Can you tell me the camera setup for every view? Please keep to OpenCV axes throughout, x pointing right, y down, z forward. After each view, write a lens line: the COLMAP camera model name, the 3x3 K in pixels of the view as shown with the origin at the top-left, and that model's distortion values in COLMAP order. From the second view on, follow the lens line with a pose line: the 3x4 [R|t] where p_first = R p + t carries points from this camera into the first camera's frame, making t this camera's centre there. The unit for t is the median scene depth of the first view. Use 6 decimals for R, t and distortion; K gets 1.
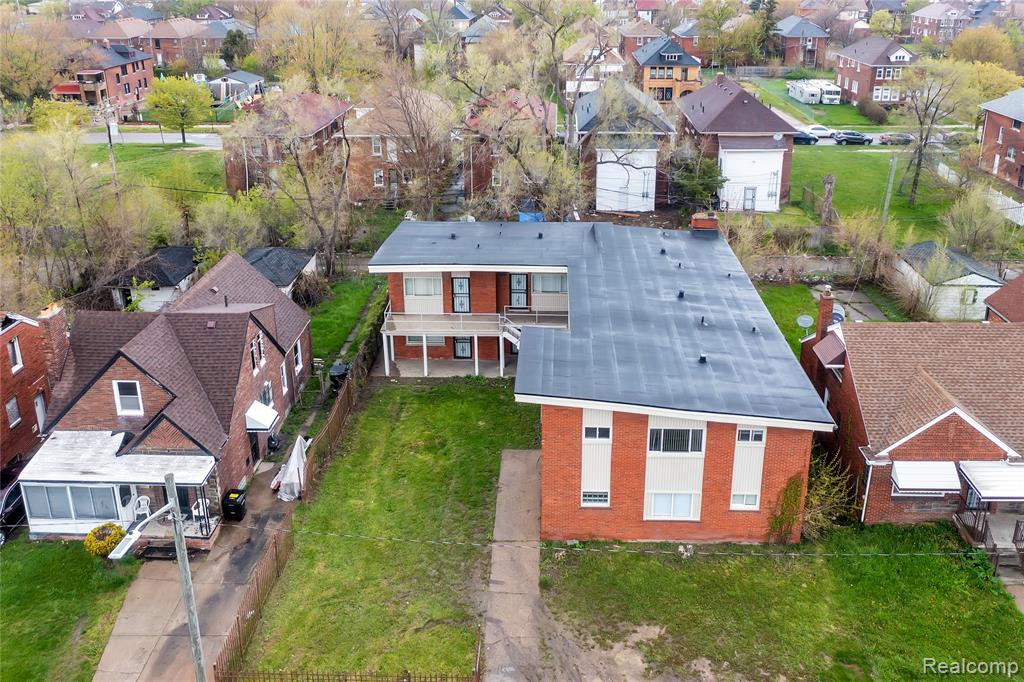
lens RADIAL K [[862.1, 0, 538.3], [0, 862.1, 245.4], [0, 0, 1]] dist [-0.004836, -0.003669]
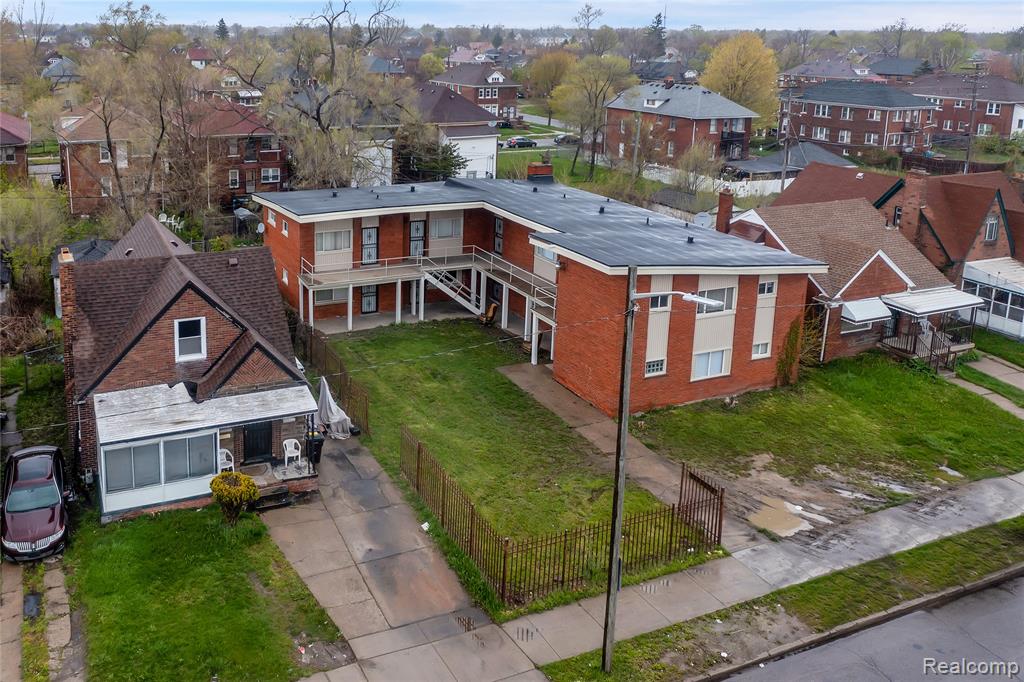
lens RADIAL K [[863.5, 0, 395.0], [0, 863.5, 192.8], [0, 0, 1]] dist [-0.001668, -0.003258]
pose [[0.916773, -0.065652, 0.393976, -0.635033], [0.117272, 0.987167, -0.108388, 0.152745], [-0.381804, 0.145570, 0.912708, 0.098257]]
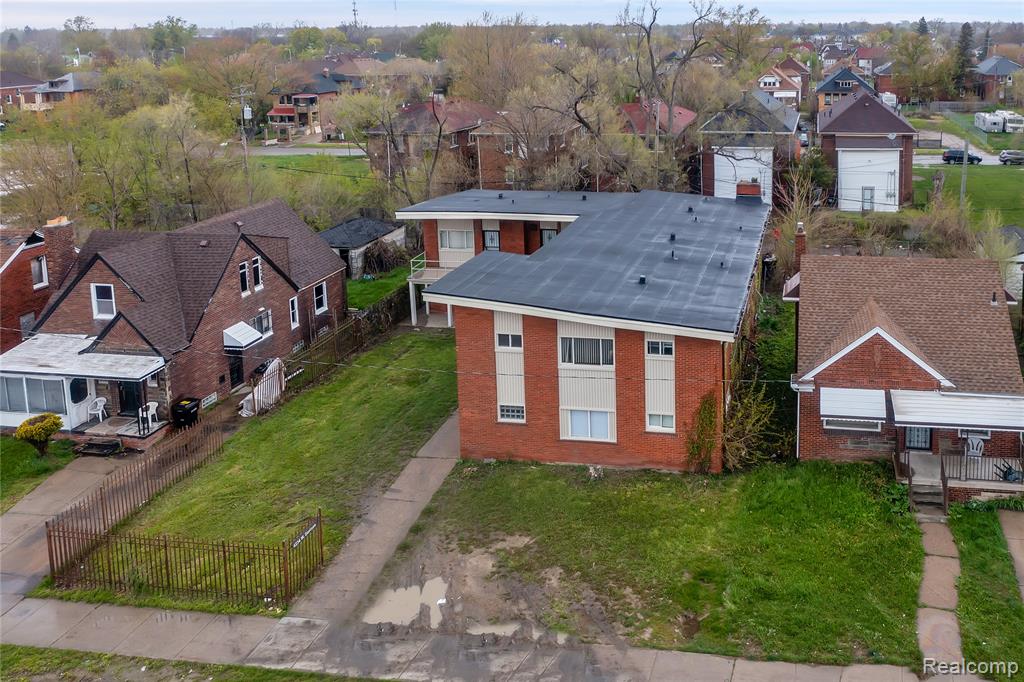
lens RADIAL K [[858.5, 0, 702.3], [0, 858.5, 145.8], [0, 0, 1]] dist [-0.000648, -0.003737]
pose [[0.993984, 0.009813, -0.109084, 0.377676], [-0.029497, 0.983162, -0.180341, 0.160619], [0.105477, 0.182474, 0.977537, 0.010877]]
